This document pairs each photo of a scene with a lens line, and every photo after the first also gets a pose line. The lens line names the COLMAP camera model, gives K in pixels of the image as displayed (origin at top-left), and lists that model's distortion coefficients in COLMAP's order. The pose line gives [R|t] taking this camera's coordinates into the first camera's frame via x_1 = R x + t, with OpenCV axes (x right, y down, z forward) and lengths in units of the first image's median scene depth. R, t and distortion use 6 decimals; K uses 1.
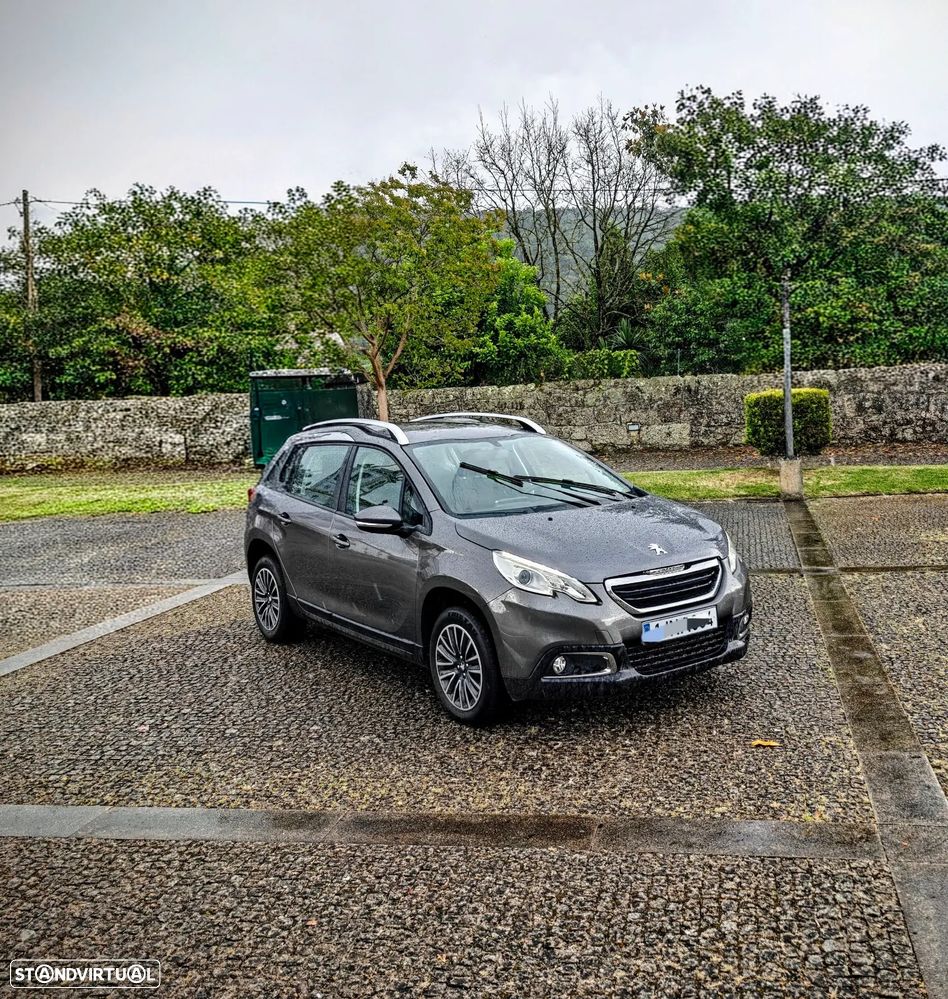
lens RADIAL K [[1169.9, 0, 544.6], [0, 1169.9, 499.1], [0, 0, 1]] dist [0.030277, 0.035450]
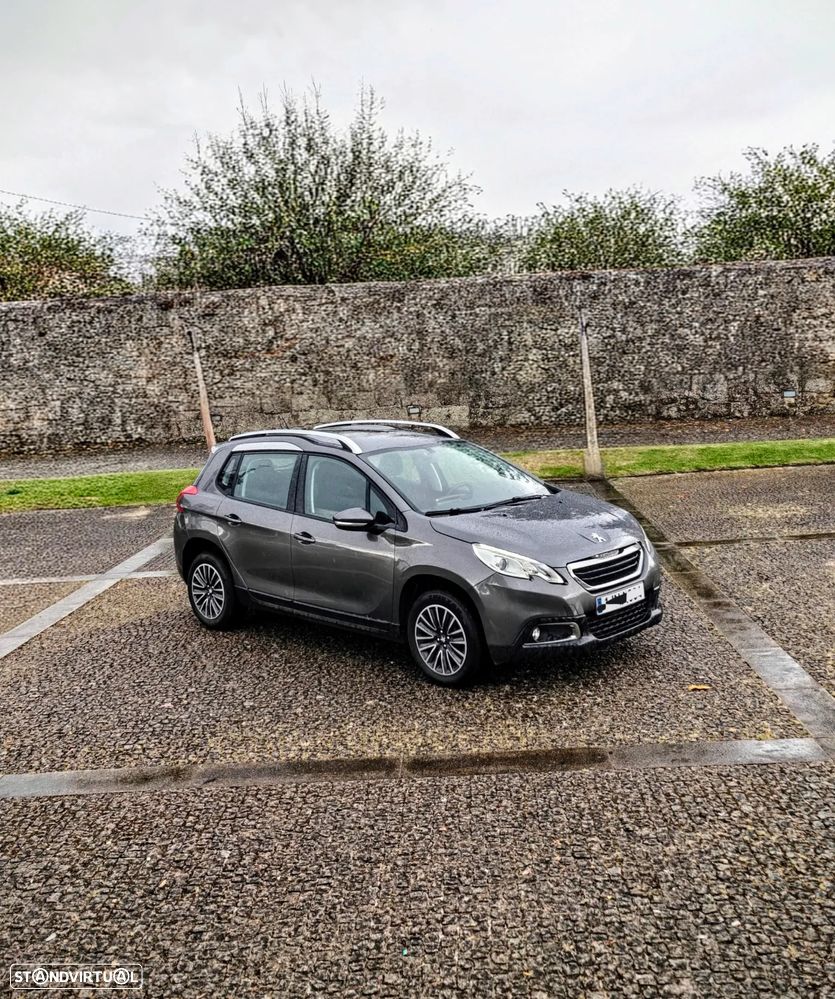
lens RADIAL K [[1229.2, 0, 417.0], [0, 1229.2, 481.3], [0, 0, 1]] dist [0.058726, 0.000813]
pose [[0.989097, -0.029809, 0.144218, -0.269835], [0.028546, 0.999534, 0.010820, -0.034932], [-0.144473, -0.006585, 0.989487, -0.253105]]
